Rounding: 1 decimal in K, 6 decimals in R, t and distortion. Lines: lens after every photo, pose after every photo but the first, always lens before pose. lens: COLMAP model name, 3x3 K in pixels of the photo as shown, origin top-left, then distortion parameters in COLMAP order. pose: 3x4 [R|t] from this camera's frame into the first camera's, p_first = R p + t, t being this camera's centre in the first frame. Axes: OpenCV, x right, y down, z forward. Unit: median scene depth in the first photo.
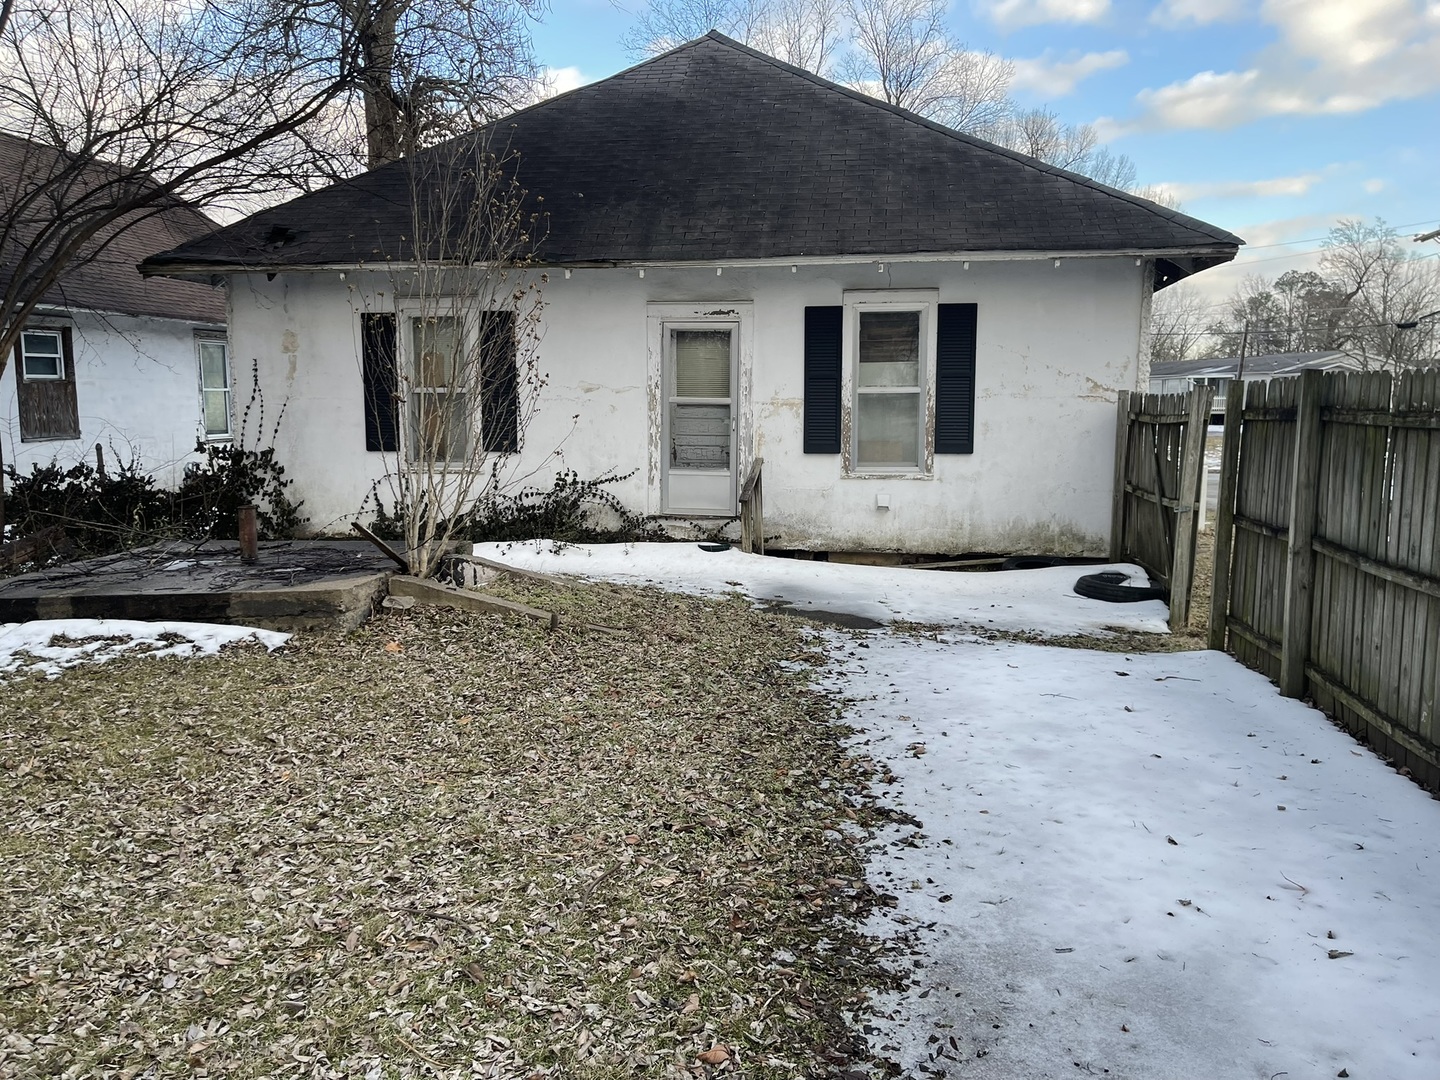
lens RADIAL K [[1083.8, 0, 723.1], [0, 1083.8, 541.2], [0, 0, 1]] dist [0.031532, -0.003209]
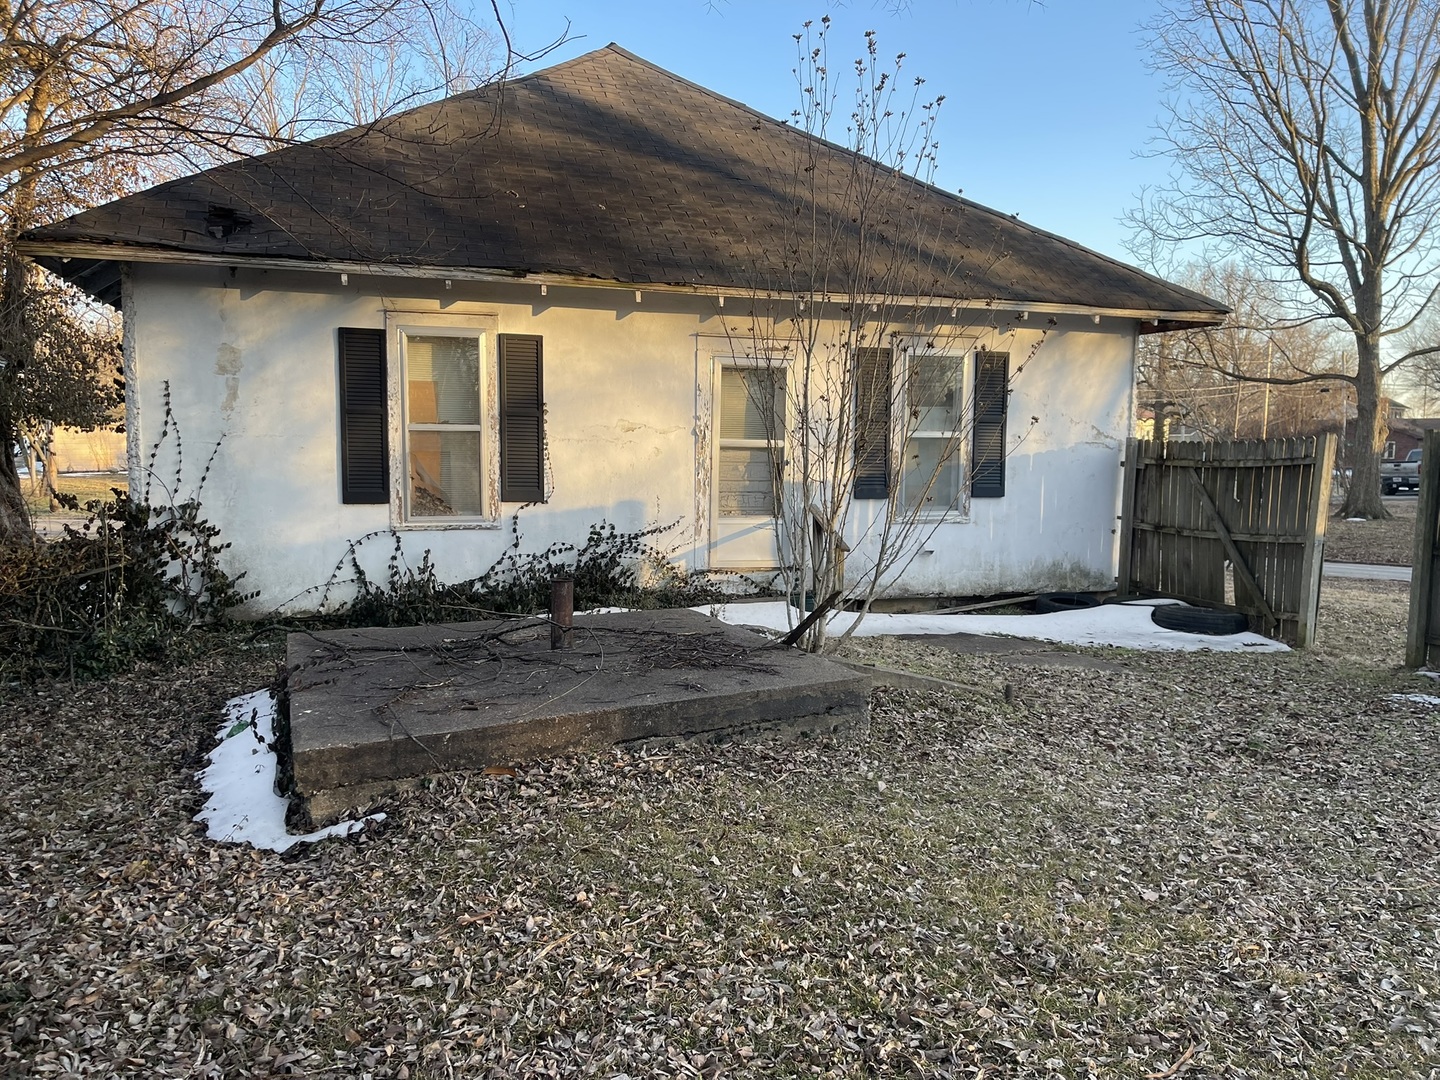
lens RADIAL K [[1083.8, 0, 720.4], [0, 1083.8, 537.3], [0, 0, 1]] dist [0.031532, -0.003209]
pose [[0.888827, -0.029091, 0.457318, -0.456054], [0.049714, 0.998214, -0.033124, -0.020081], [-0.455538, 0.052176, 0.888686, 0.191551]]
